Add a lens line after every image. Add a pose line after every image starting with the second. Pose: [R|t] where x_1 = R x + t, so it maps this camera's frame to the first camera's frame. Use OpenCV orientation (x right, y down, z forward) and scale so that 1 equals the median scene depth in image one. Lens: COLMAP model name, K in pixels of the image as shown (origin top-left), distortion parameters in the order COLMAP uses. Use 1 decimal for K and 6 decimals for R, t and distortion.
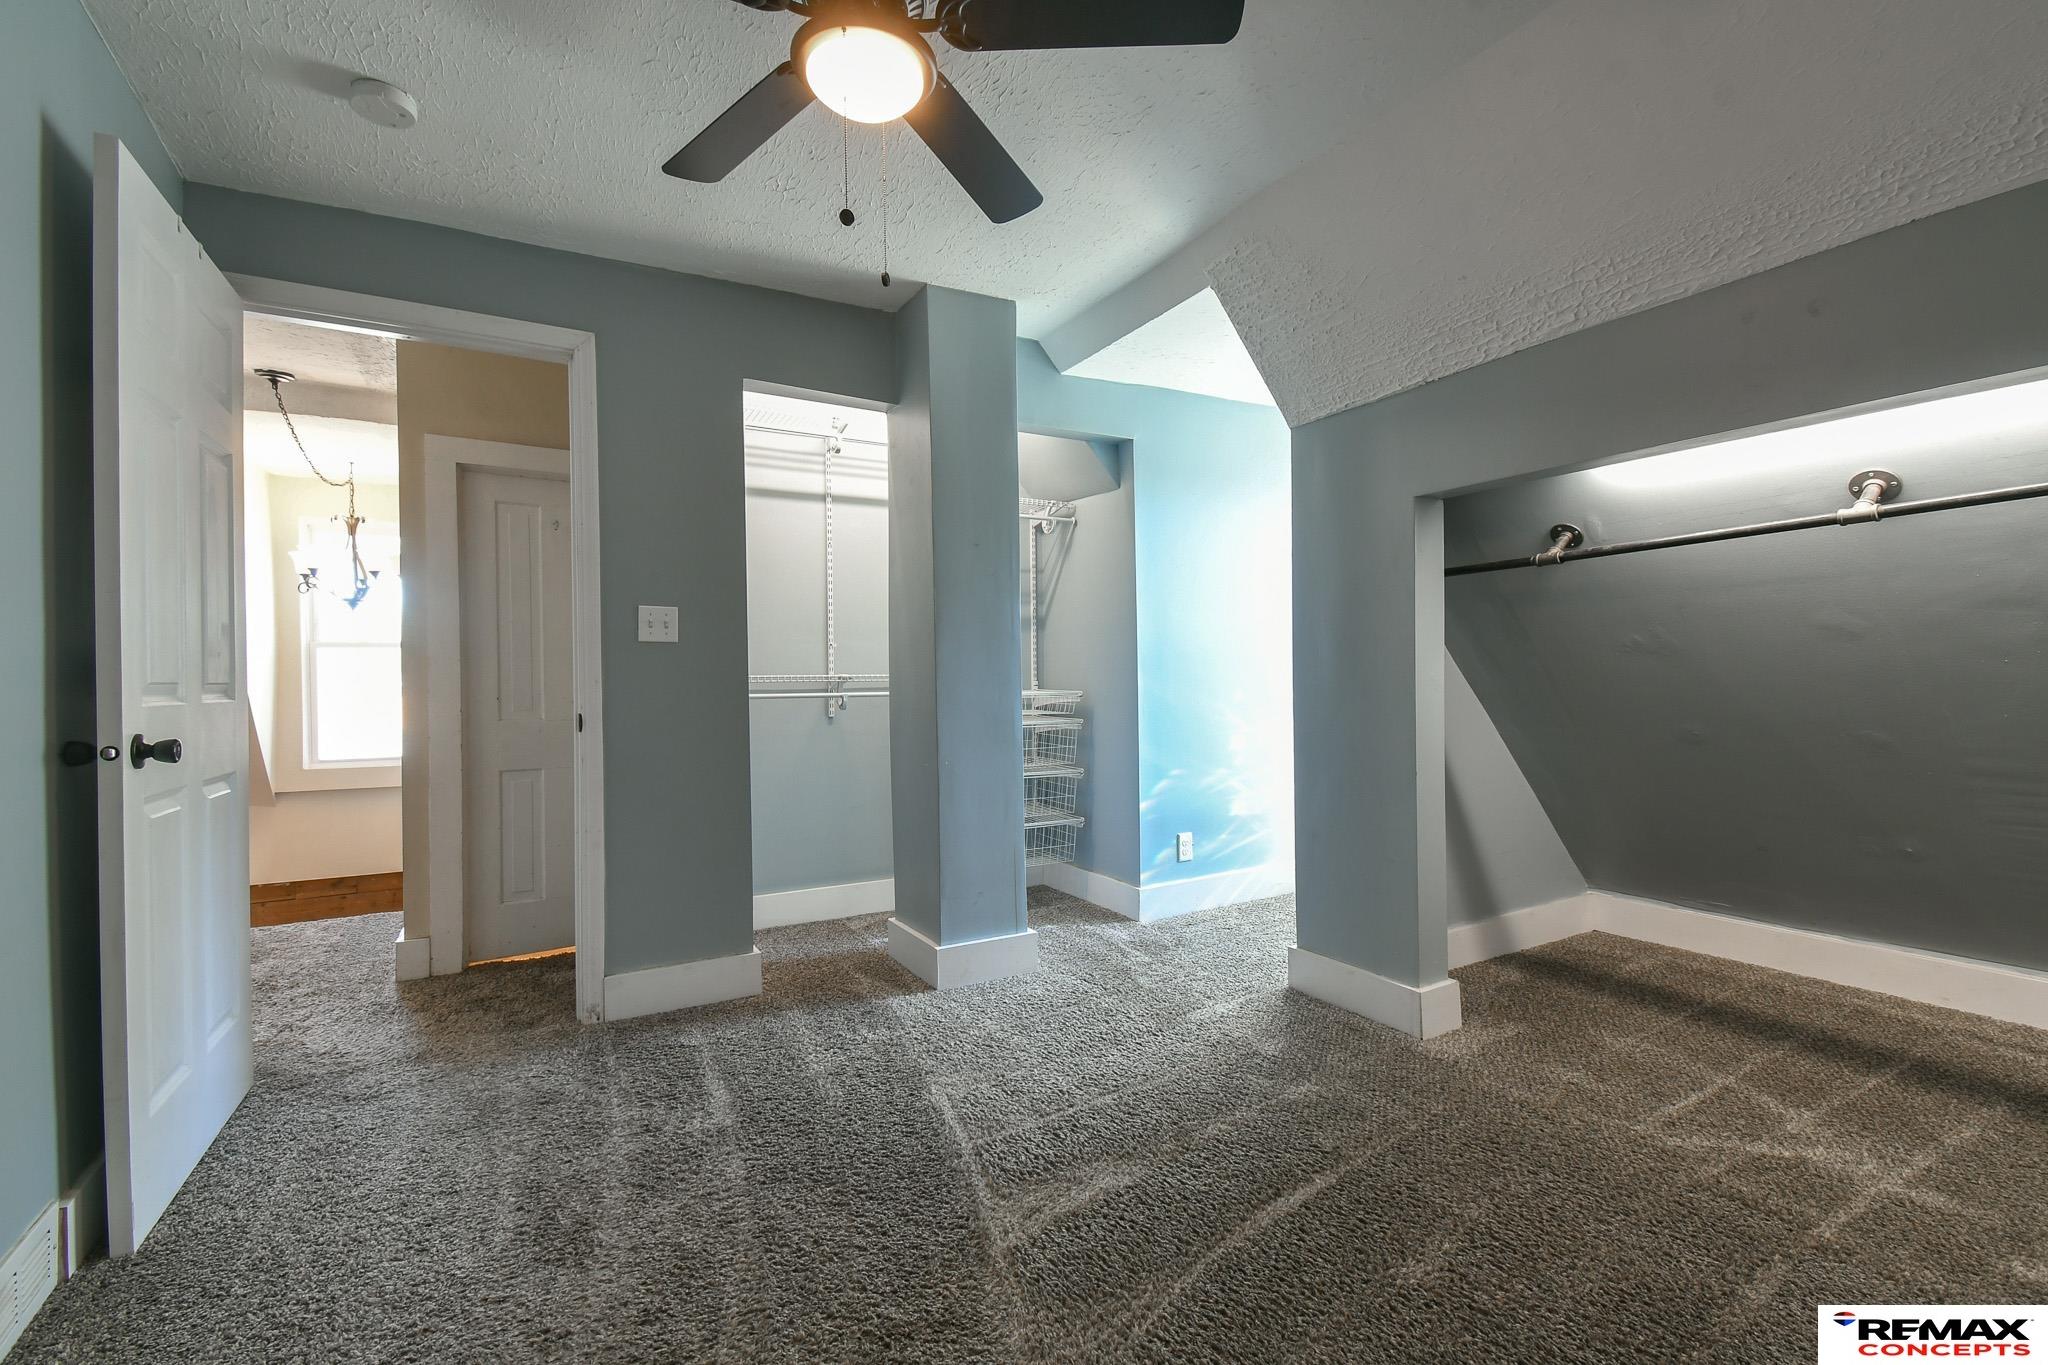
lens RADIAL K [[897.6, 0, 1019.4], [0, 897.6, 678.9], [0, 0, 1]] dist [0.022842, 0.000208]
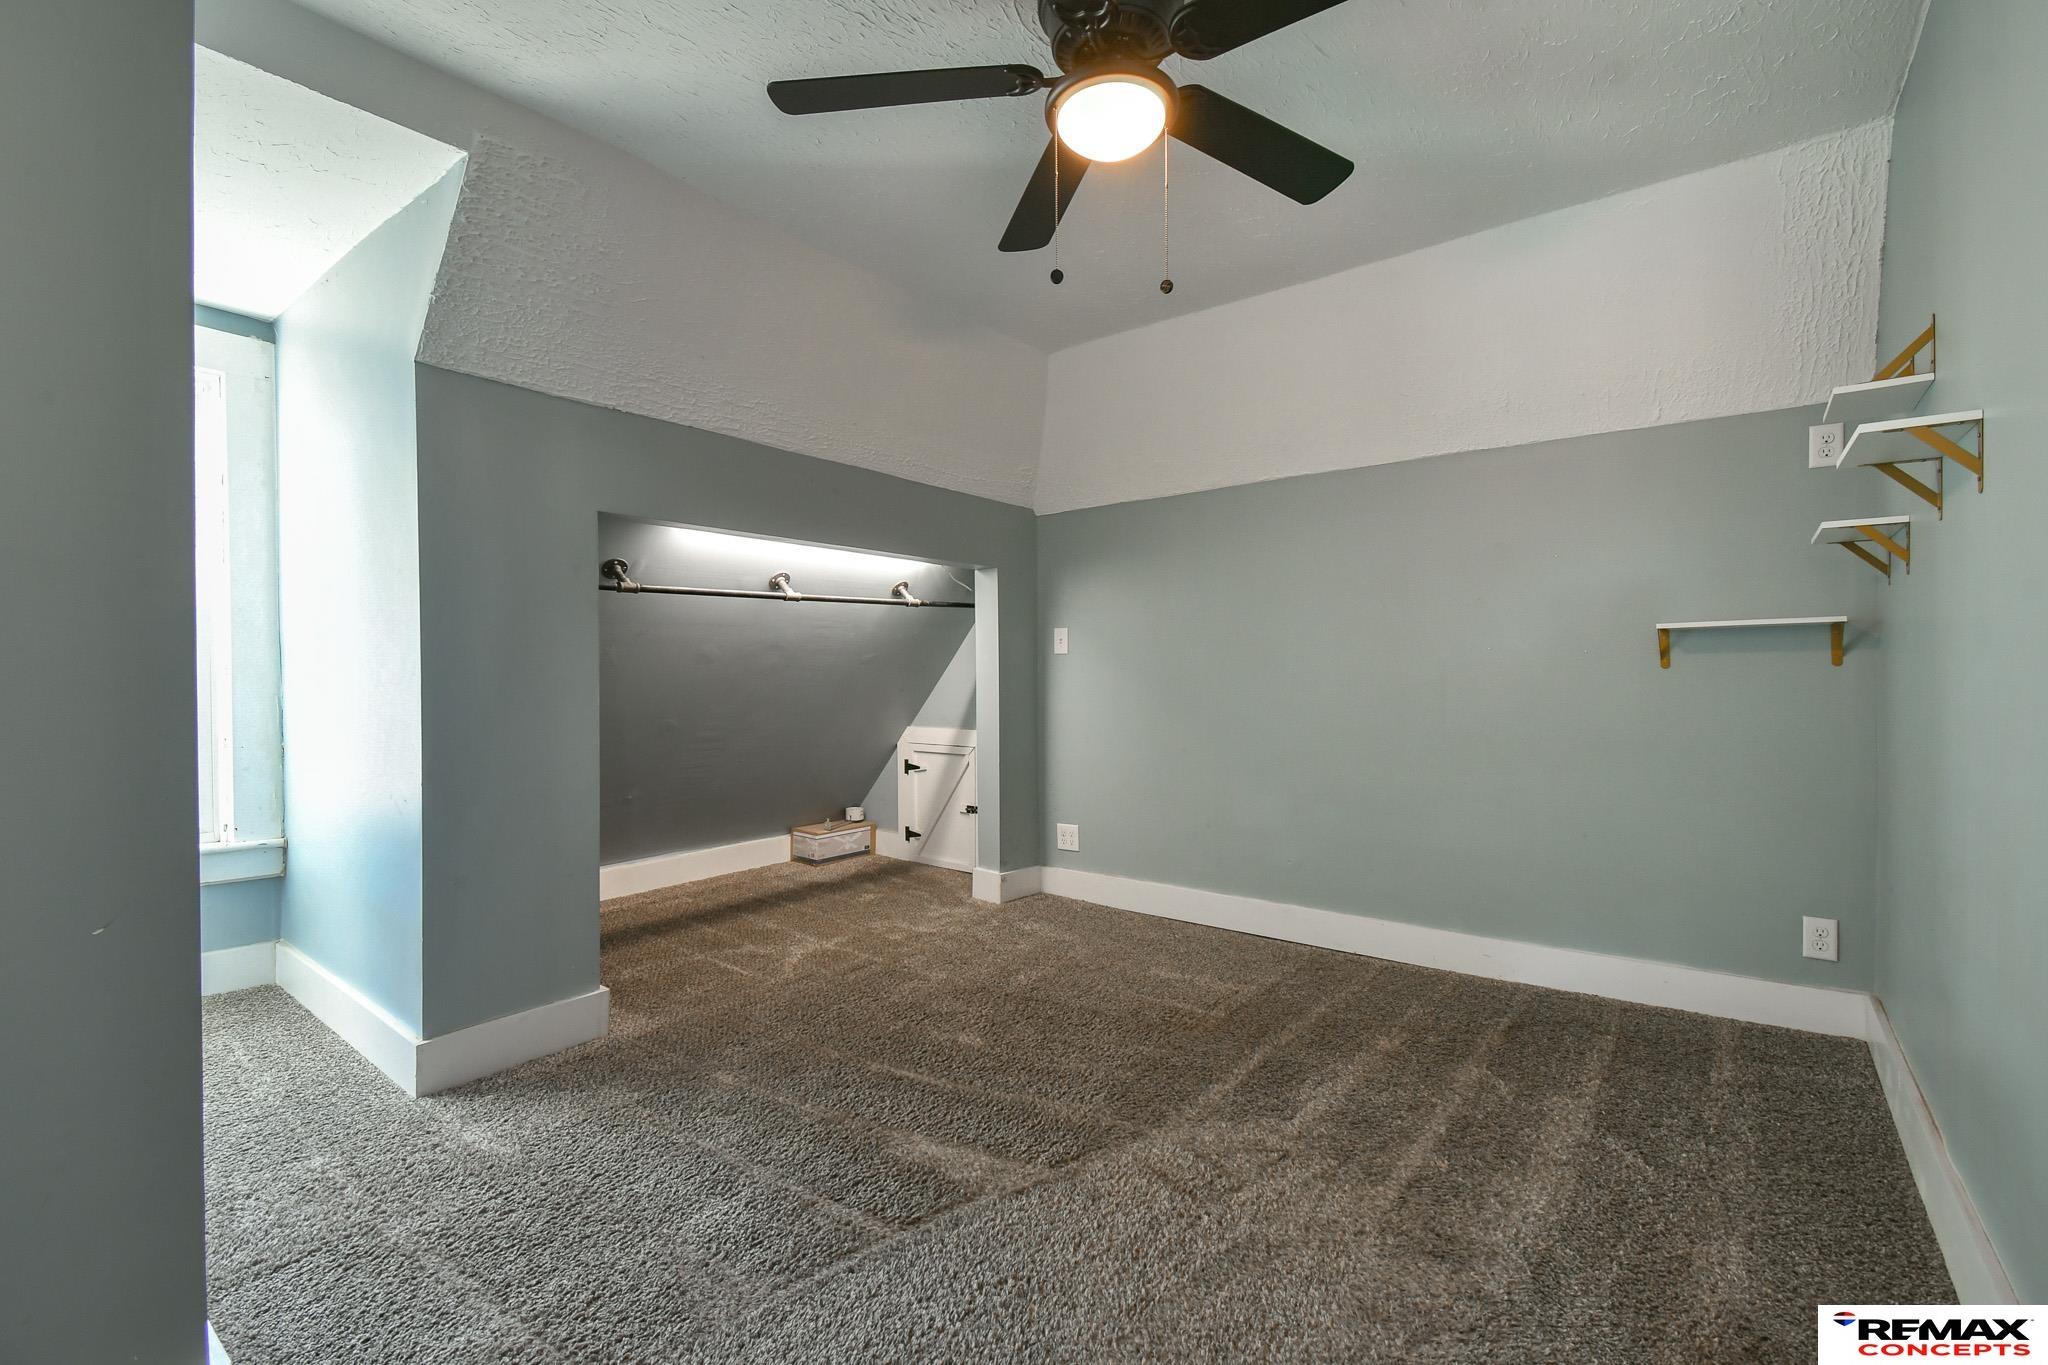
lens RADIAL K [[897.6, 0, 1018.1], [0, 897.6, 680.7], [0, 0, 1]] dist [0.022842, 0.000208]
pose [[-0.378005, 0.008983, 0.925760, -0.801655], [0.015308, 0.999877, -0.003452, 0.003339], [-0.925677, 0.012867, -0.378096, 1.094756]]
